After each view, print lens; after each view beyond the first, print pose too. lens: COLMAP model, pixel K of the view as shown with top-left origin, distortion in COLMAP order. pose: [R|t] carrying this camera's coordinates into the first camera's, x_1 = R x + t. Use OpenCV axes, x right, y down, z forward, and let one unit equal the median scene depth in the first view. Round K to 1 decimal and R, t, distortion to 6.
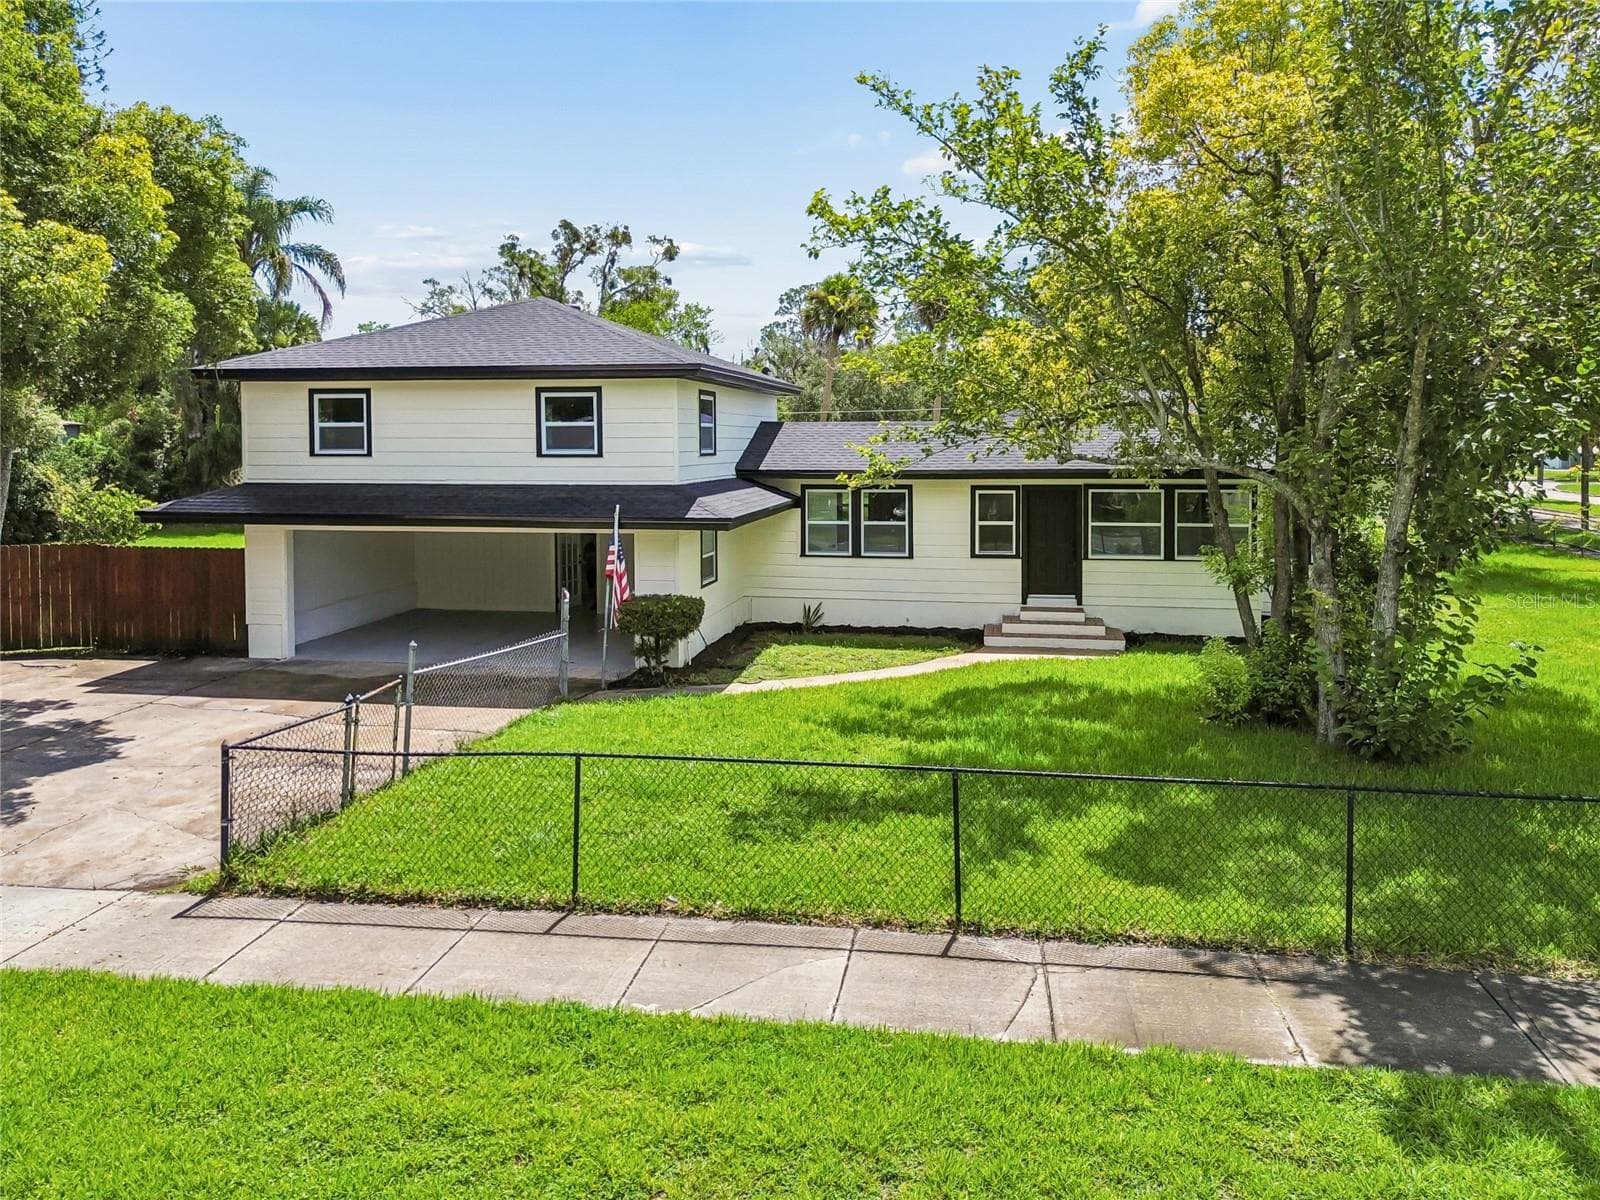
lens RADIAL K [[1138.0, 0, 799.1], [0, 1138.0, 563.4], [0, 0, 1]] dist [0.052247, -0.039477]
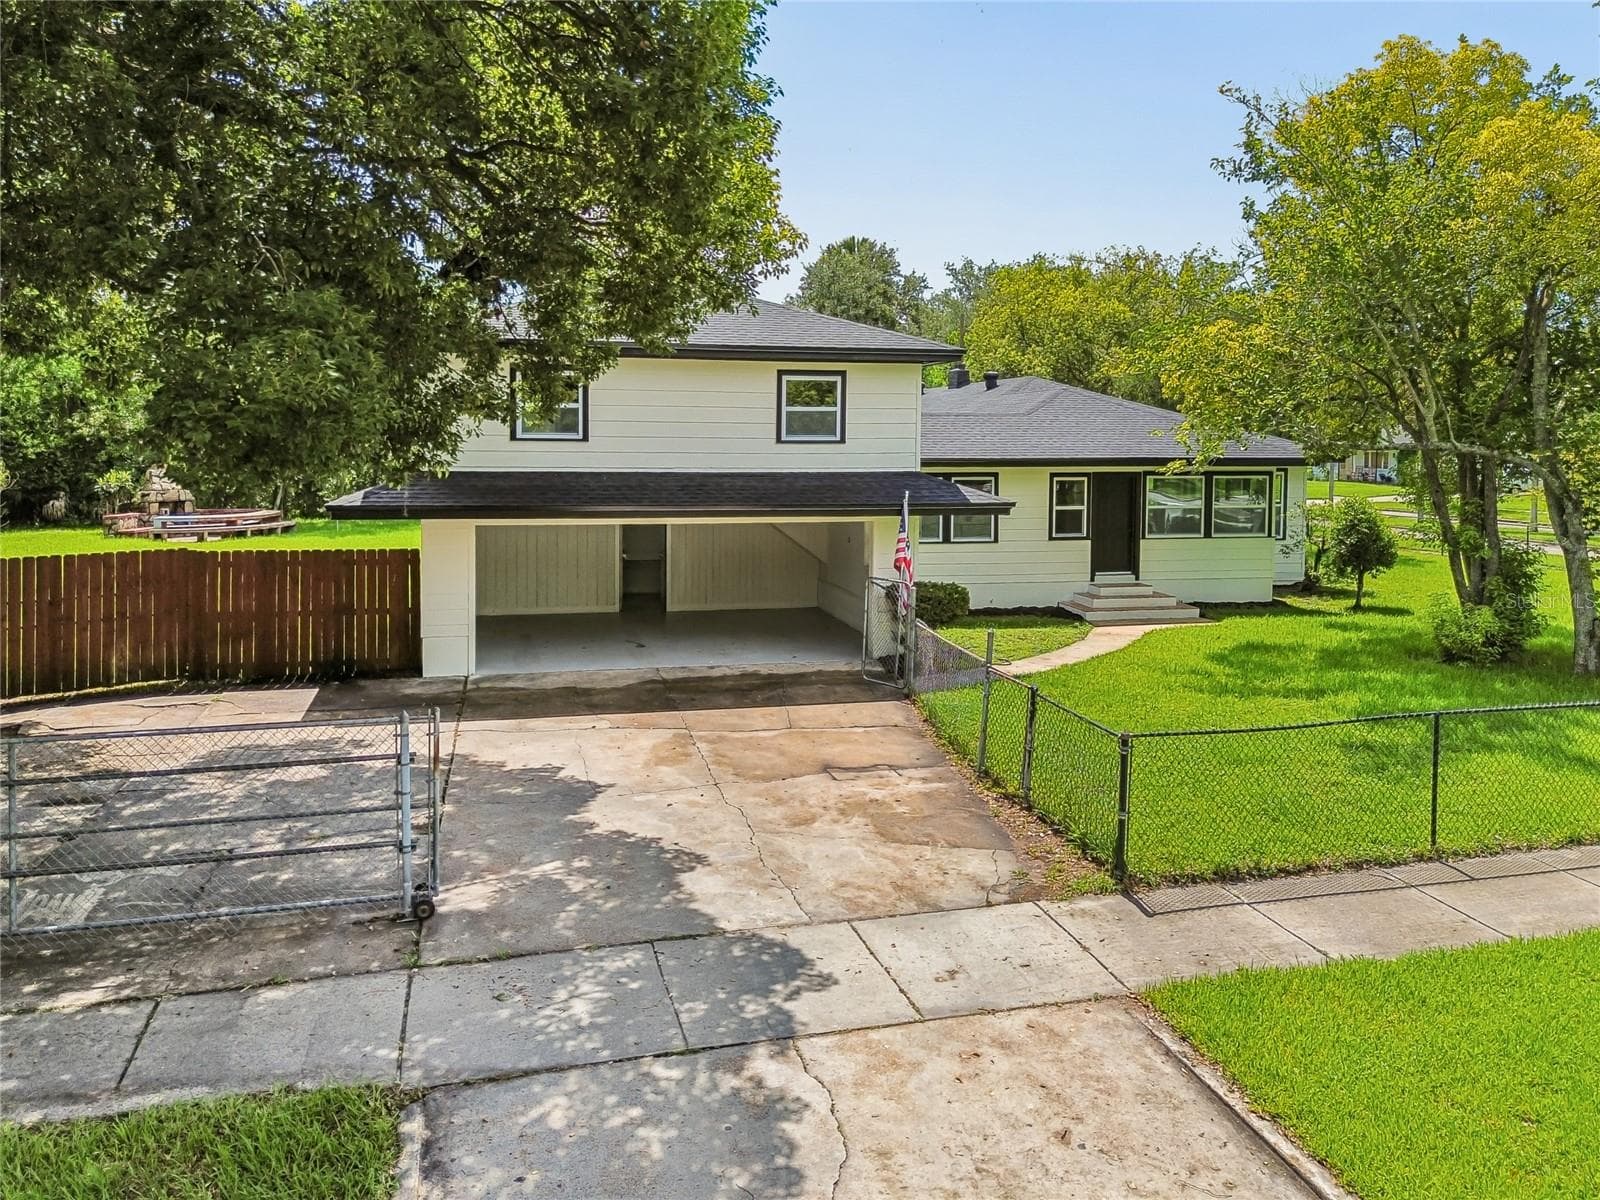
lens RADIAL K [[1138.0, 0, 785.4], [0, 1138.0, 593.5], [0, 0, 1]] dist [0.052247, -0.039477]
pose [[0.922980, -0.043167, 0.382420, -0.532161], [0.030625, 0.998777, 0.038826, -0.004538], [-0.383628, -0.024124, 0.923173, 0.106099]]
